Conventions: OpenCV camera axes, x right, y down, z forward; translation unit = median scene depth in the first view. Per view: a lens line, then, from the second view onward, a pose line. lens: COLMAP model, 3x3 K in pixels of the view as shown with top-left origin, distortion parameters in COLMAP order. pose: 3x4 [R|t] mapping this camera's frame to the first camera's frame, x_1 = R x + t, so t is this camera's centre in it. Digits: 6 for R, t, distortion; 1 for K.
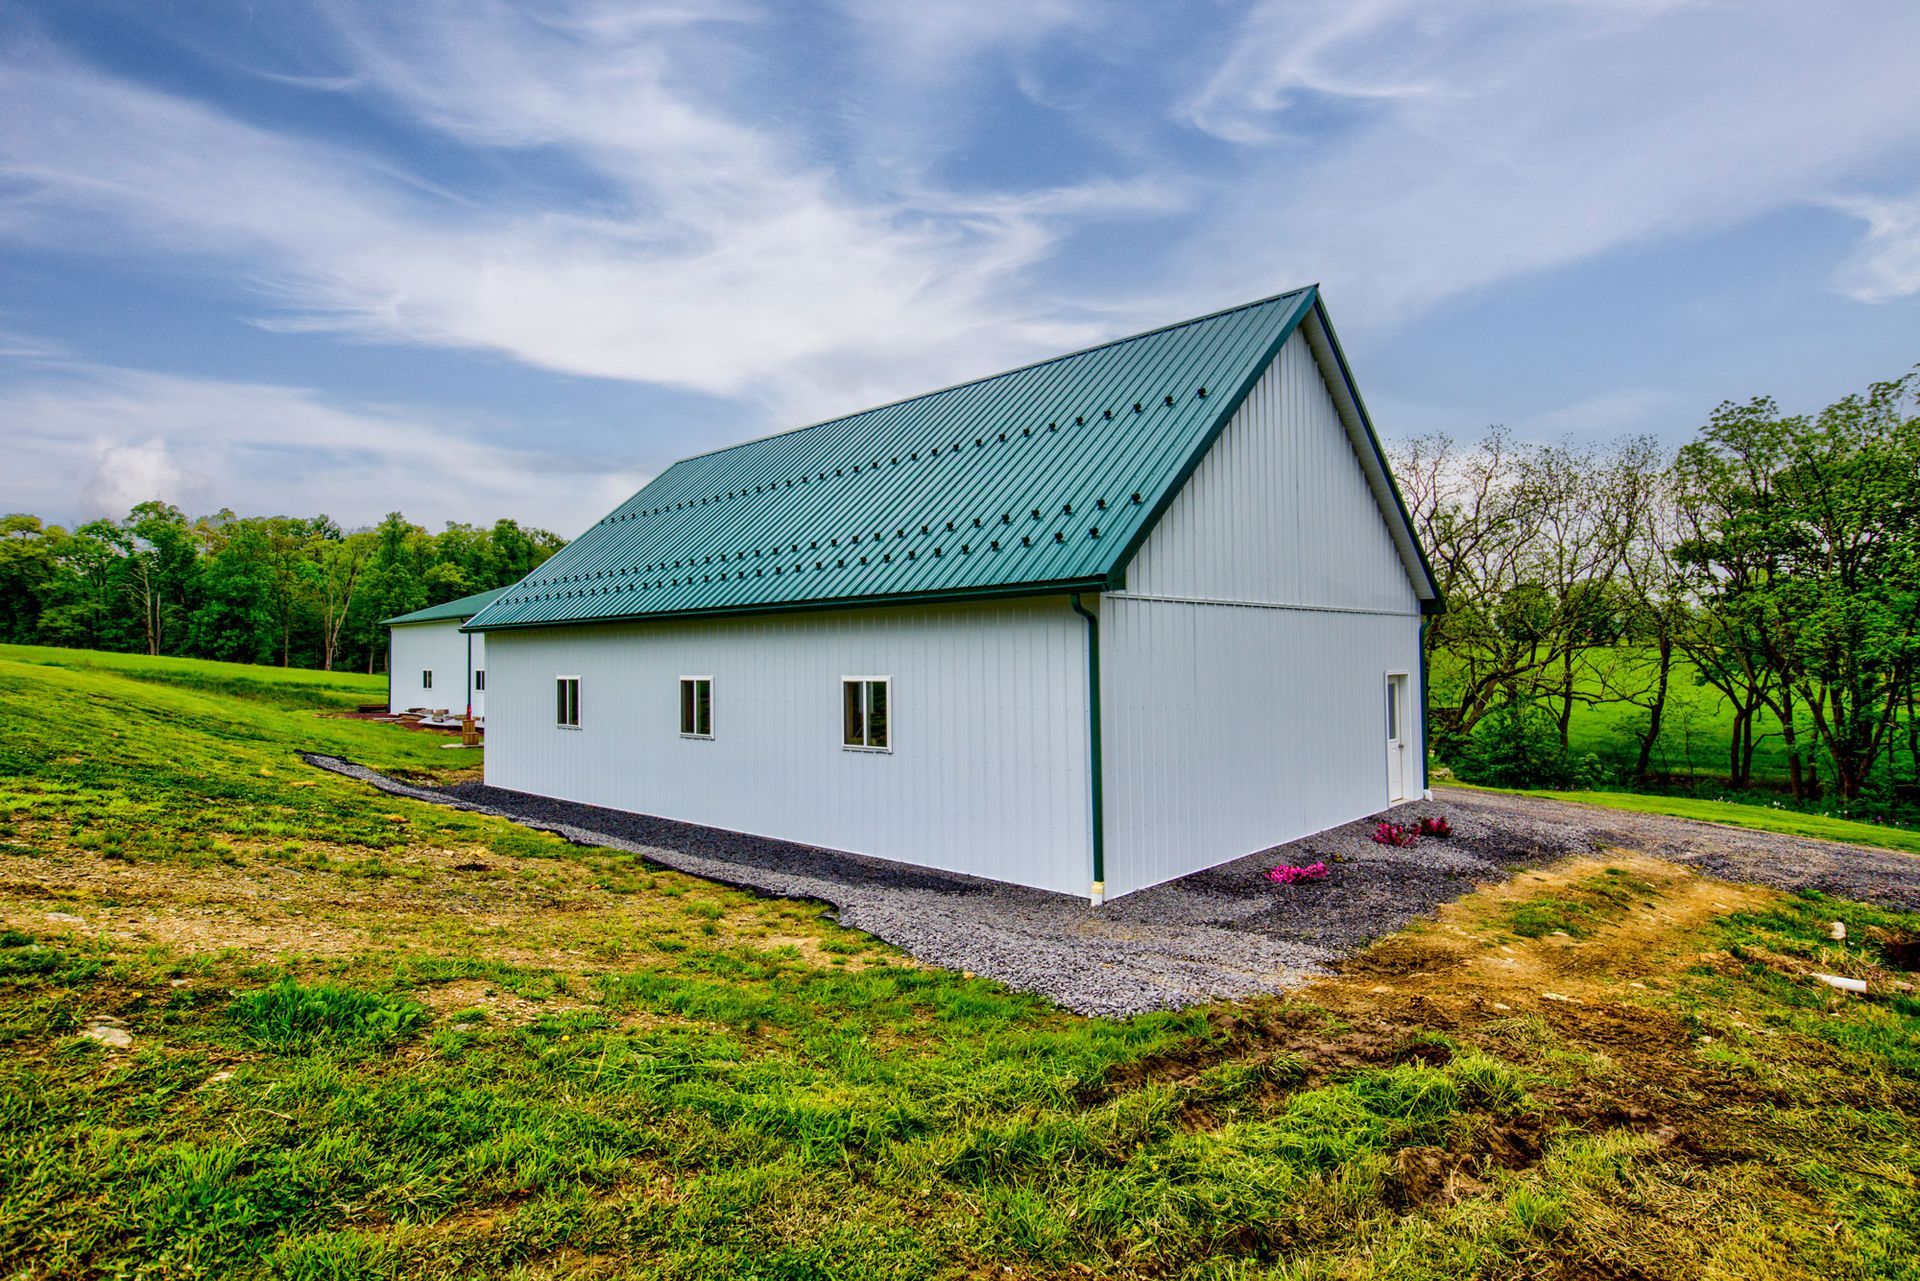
lens RADIAL K [[986.3, 0, 967.2], [0, 986.3, 620.6], [0, 0, 1]] dist [0.023173, -0.000015]
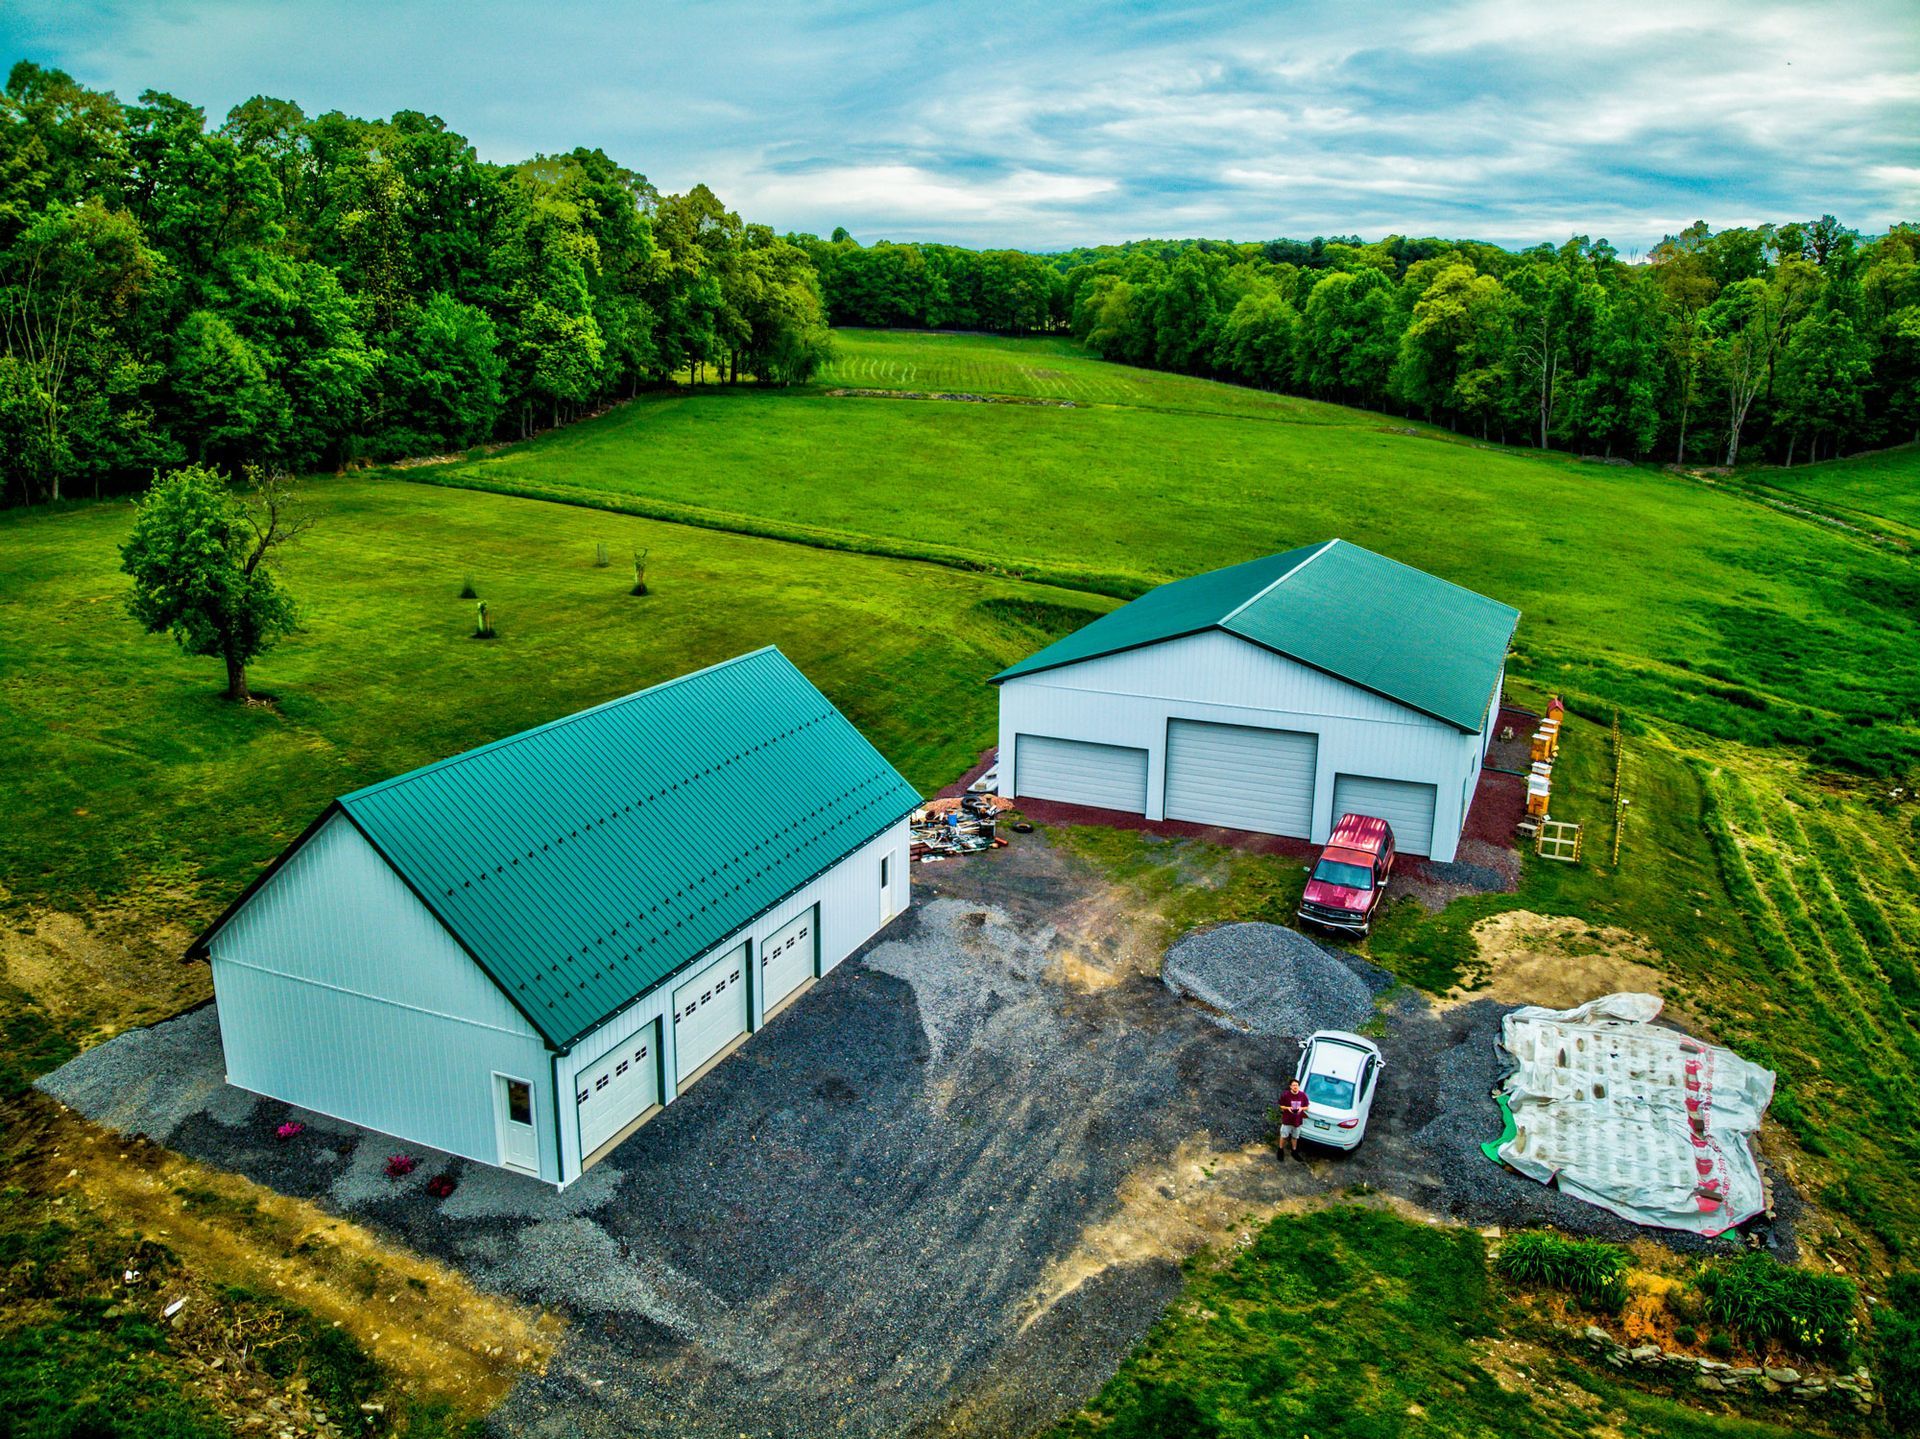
lens RADIAL K [[1388.2, 0, 945.7], [0, 1388.2, 719.1], [0, 0, 1]] dist [0.129537, -0.282640]
pose [[0.323463, 0.263427, -0.908833, 0.213145], [0.021288, 0.958198, 0.285312, -0.088120], [0.946001, -0.111635, 0.304334, 0.106140]]
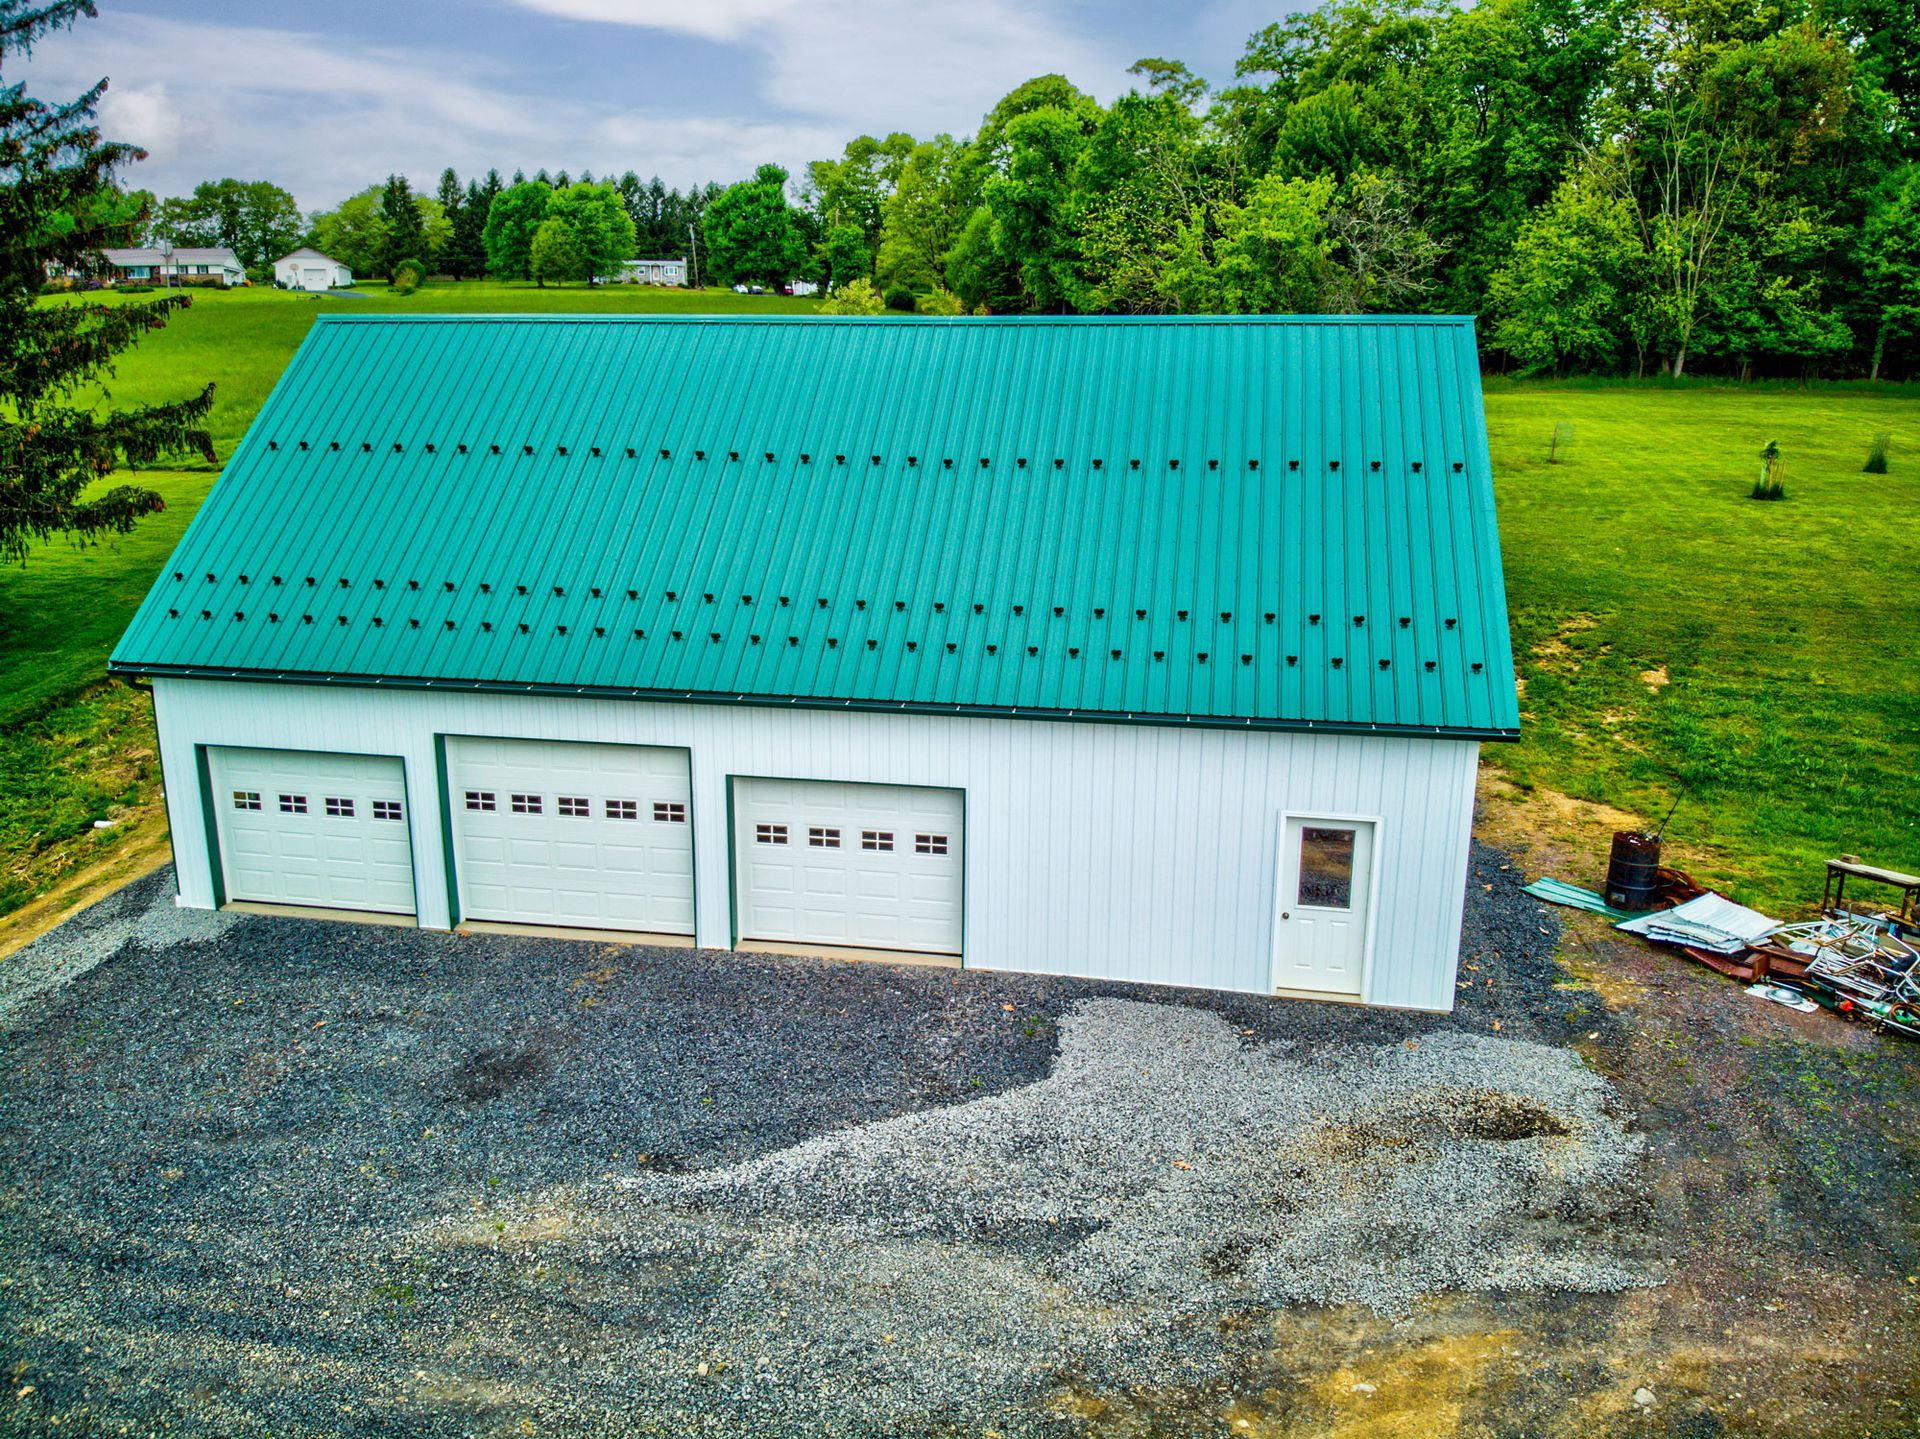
lens RADIAL K [[1412.4, 0, 952.8], [0, 1412.4, 723.9], [0, 0, 1]] dist [0.039508, -0.146281]
pose [[-0.840258, 0.143229, -0.522927, 0.055812], [0.026117, 0.974049, 0.224825, -0.020590], [0.541558, 0.175254, -0.822193, 0.236785]]
